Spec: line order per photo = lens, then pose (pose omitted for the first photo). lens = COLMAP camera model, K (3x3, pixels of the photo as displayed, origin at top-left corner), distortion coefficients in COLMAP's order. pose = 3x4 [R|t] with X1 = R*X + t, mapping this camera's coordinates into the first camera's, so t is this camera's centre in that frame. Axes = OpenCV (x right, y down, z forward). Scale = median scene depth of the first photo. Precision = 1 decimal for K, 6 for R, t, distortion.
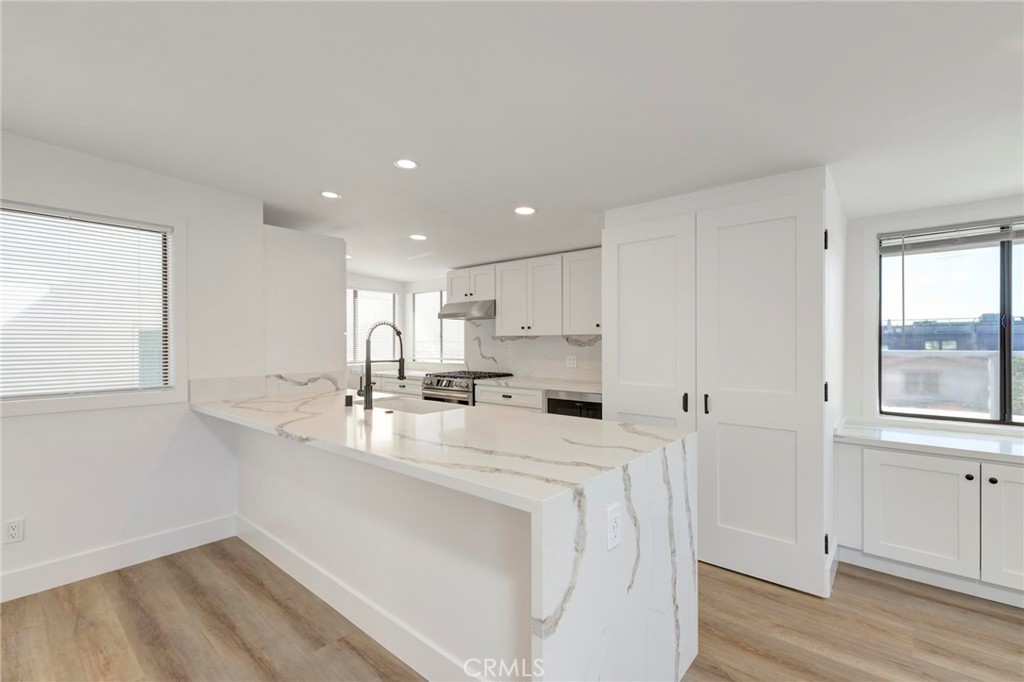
lens RADIAL K [[456.5, 0, 512.0], [0, 456.5, 341.0], [0, 0, 1]] dist [-0.000136, -0.000004]
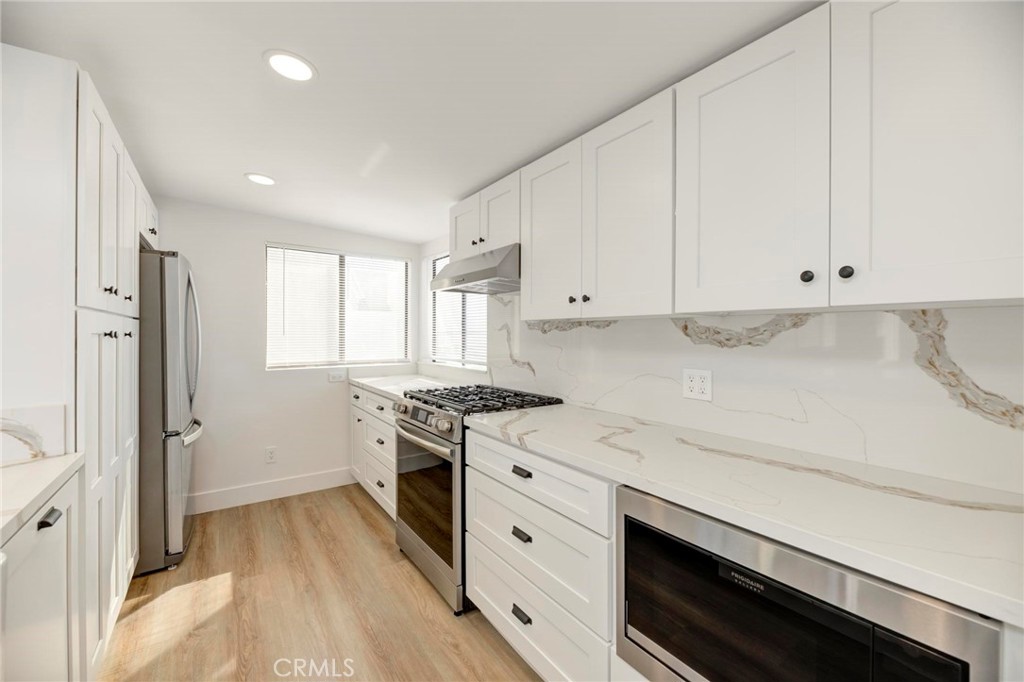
lens RADIAL K [[418.5, 0, 514.6], [0, 418.5, 325.4], [0, 0, 1]] dist [0.000187, -0.000145]
pose [[0.972185, 0.000797, -0.234212, 0.058749], [-0.005648, 0.999783, -0.020046, 0.002706], [0.234145, 0.020811, 0.971979, 0.575009]]
